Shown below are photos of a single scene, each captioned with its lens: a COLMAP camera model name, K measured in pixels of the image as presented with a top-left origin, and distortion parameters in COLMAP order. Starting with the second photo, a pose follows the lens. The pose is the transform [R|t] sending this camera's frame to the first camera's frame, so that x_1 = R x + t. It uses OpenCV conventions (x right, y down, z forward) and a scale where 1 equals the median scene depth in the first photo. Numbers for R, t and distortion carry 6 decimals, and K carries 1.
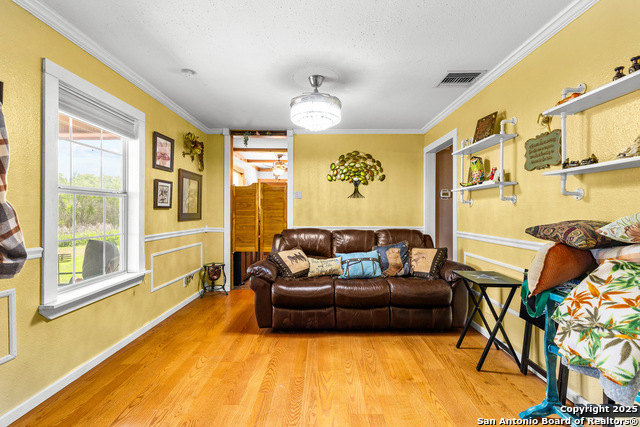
lens RADIAL K [[289.6, 0, 319.8], [0, 289.6, 213.7], [0, 0, 1]] dist [0.000908, -0.000323]
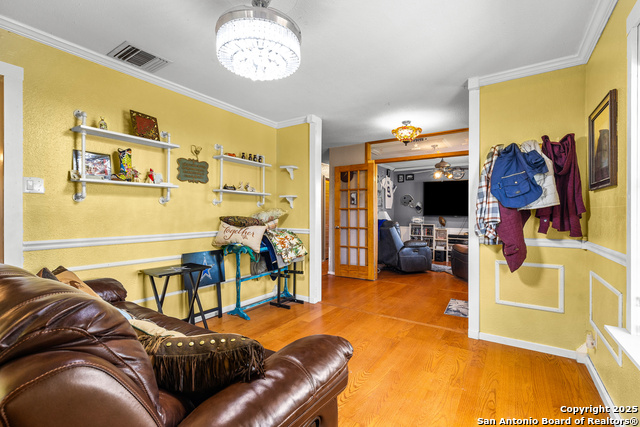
lens RADIAL K [[289.6, 0, 318.9], [0, 289.6, 213.9], [0, 0, 1]] dist [0.000908, -0.000323]
pose [[-0.838259, 0.001660, 0.545270, -0.547311], [0.002659, 0.999996, 0.001043, 0.004814], [-0.545266, 0.002324, -0.838260, 1.762720]]
